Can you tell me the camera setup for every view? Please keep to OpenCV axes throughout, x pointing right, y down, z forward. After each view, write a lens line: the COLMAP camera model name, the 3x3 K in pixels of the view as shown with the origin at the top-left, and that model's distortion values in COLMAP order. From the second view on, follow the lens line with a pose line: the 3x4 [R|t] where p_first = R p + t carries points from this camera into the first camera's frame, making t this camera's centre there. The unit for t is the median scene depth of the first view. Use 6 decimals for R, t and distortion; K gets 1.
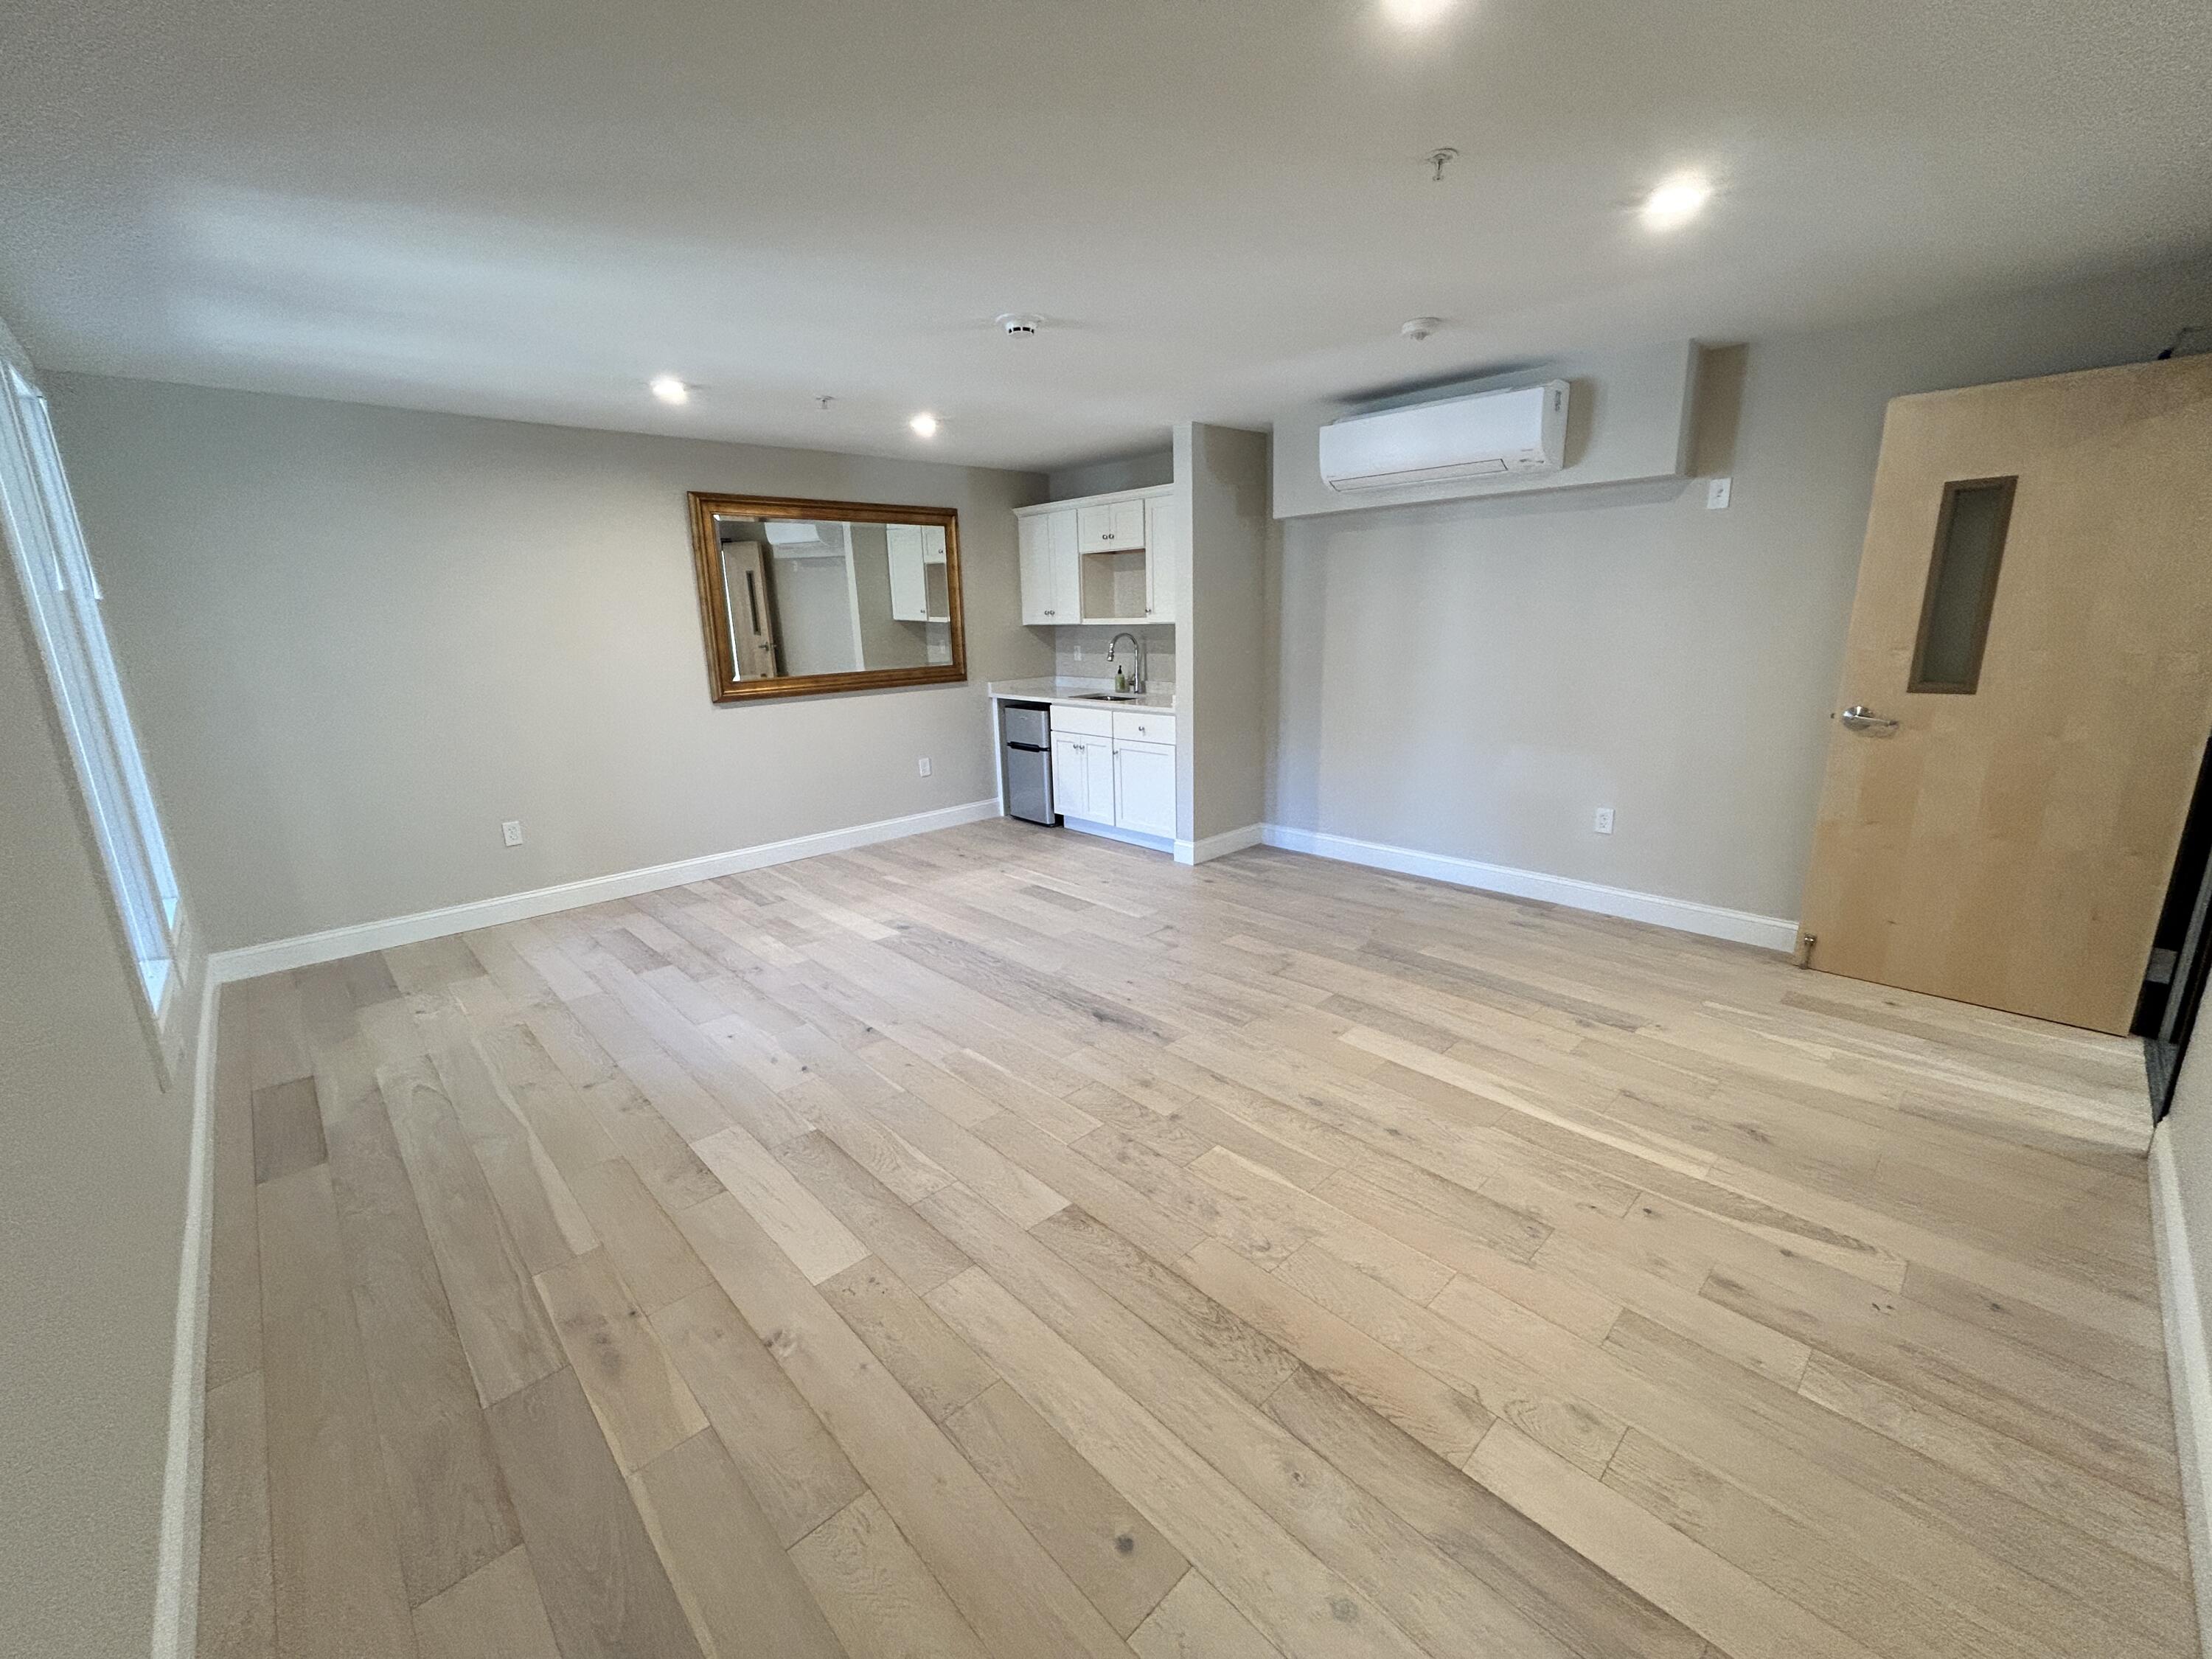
lens RADIAL K [[897.9, 0, 1101.2], [0, 897.9, 828.7], [0, 0, 1]] dist [-0.000592, -0.001634]
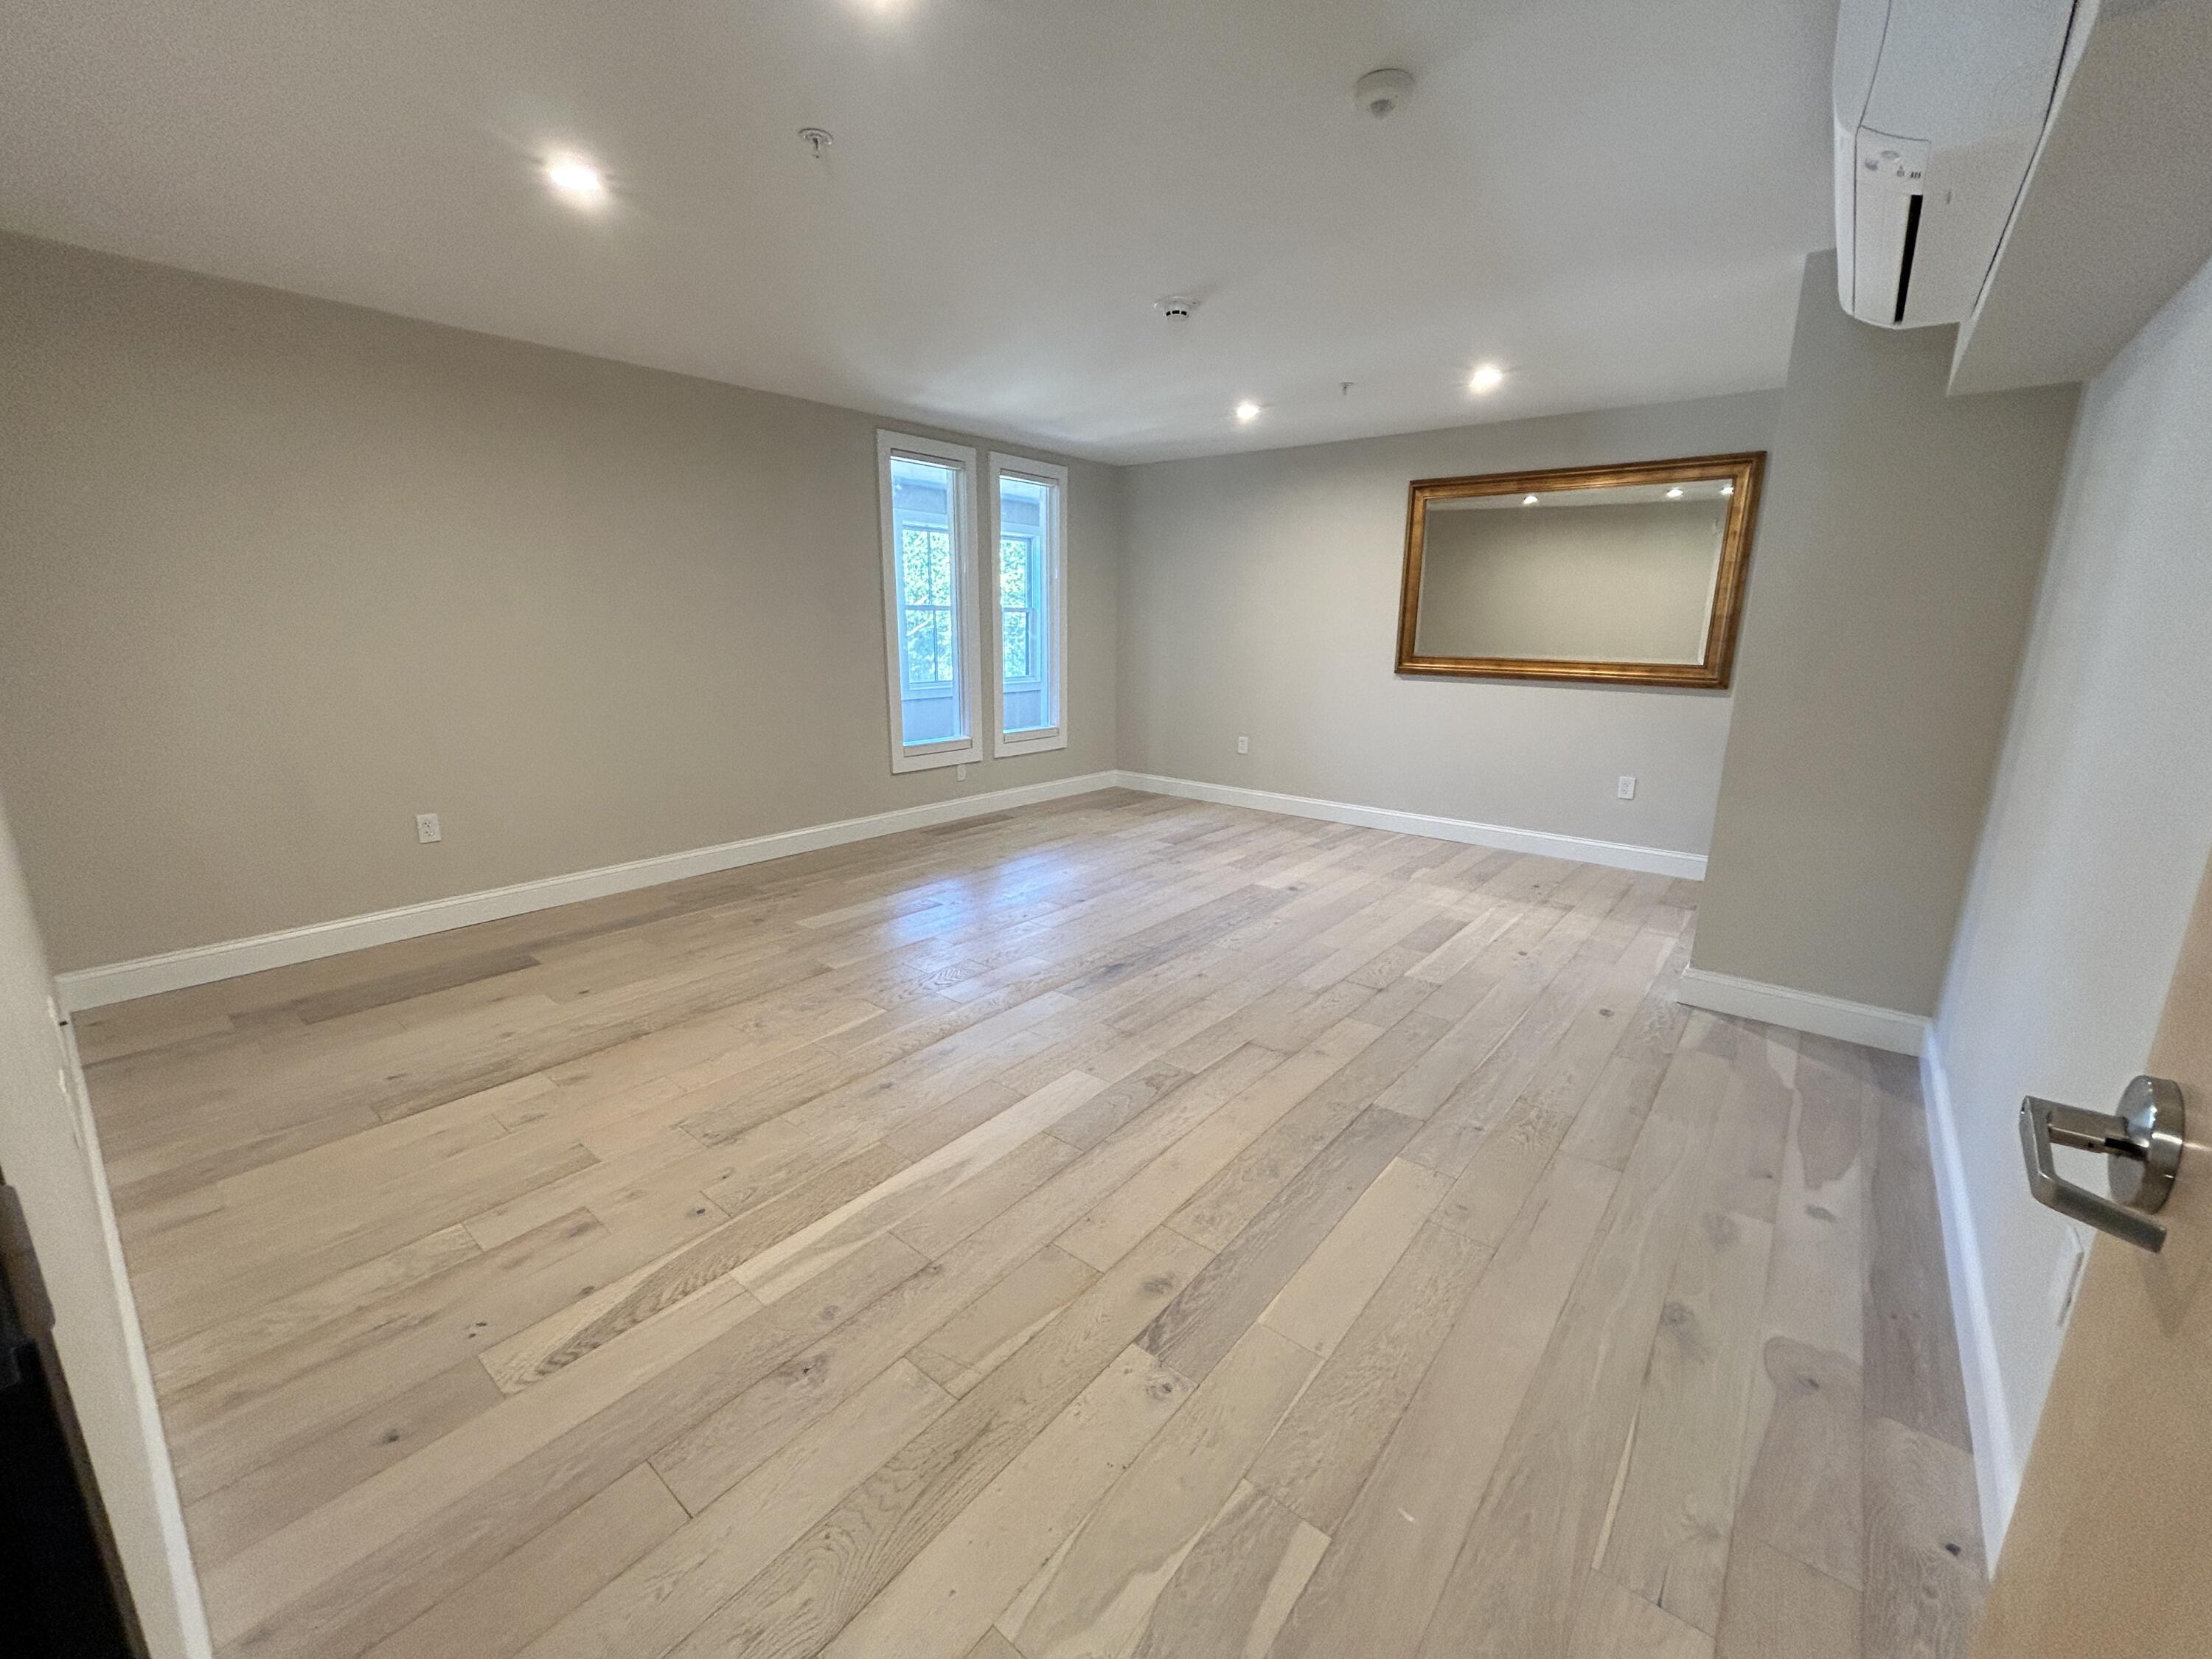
lens RADIAL K [[897.9, 0, 1102.6], [0, 897.9, 829.4], [0, 0, 1]] dist [-0.000592, -0.001634]
pose [[0.121431, 0.254609, -0.959390, 0.867208], [-0.251227, 0.942955, 0.218449, -0.150192], [0.960281, 0.214498, 0.178469, 0.687899]]
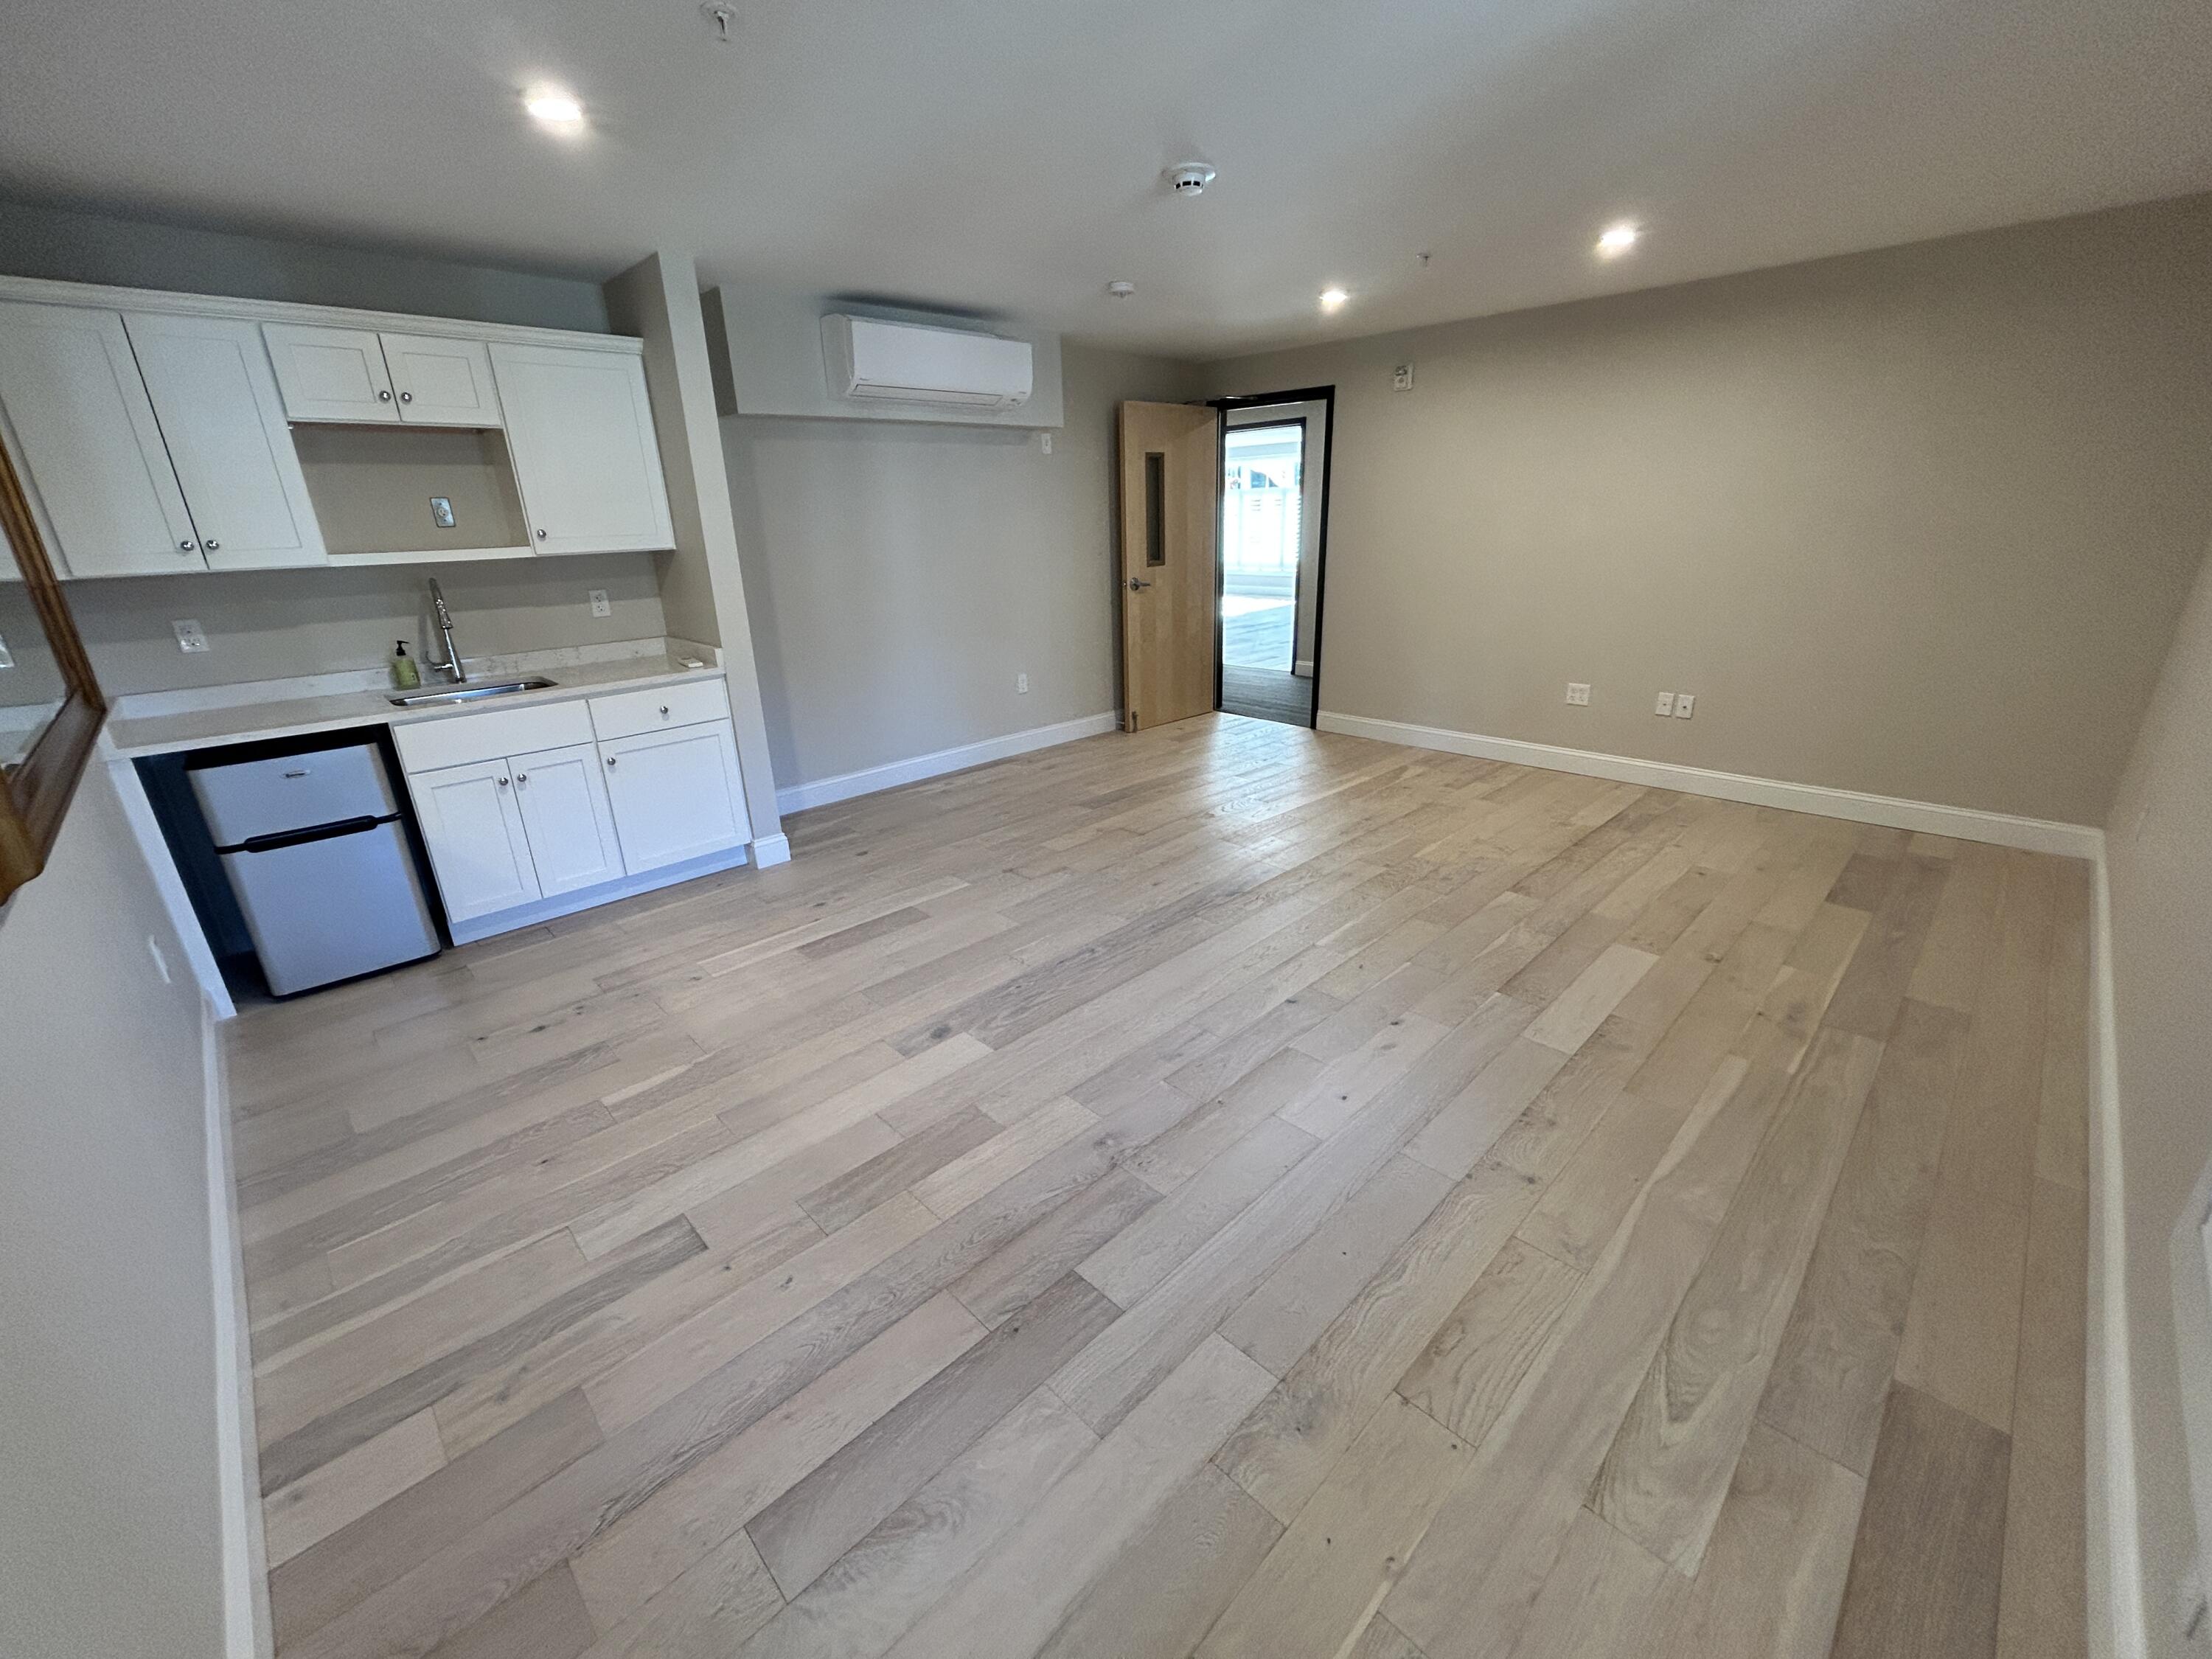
lens RADIAL K [[897.9, 0, 1108.8], [0, 897.9, 828.3], [0, 0, 1]] dist [-0.000592, -0.001634]
pose [[-0.018894, -0.309695, 0.950648, -0.908565], [0.267564, 0.914572, 0.303260, -0.210012], [-0.963355, 0.260089, 0.065584, 0.950546]]
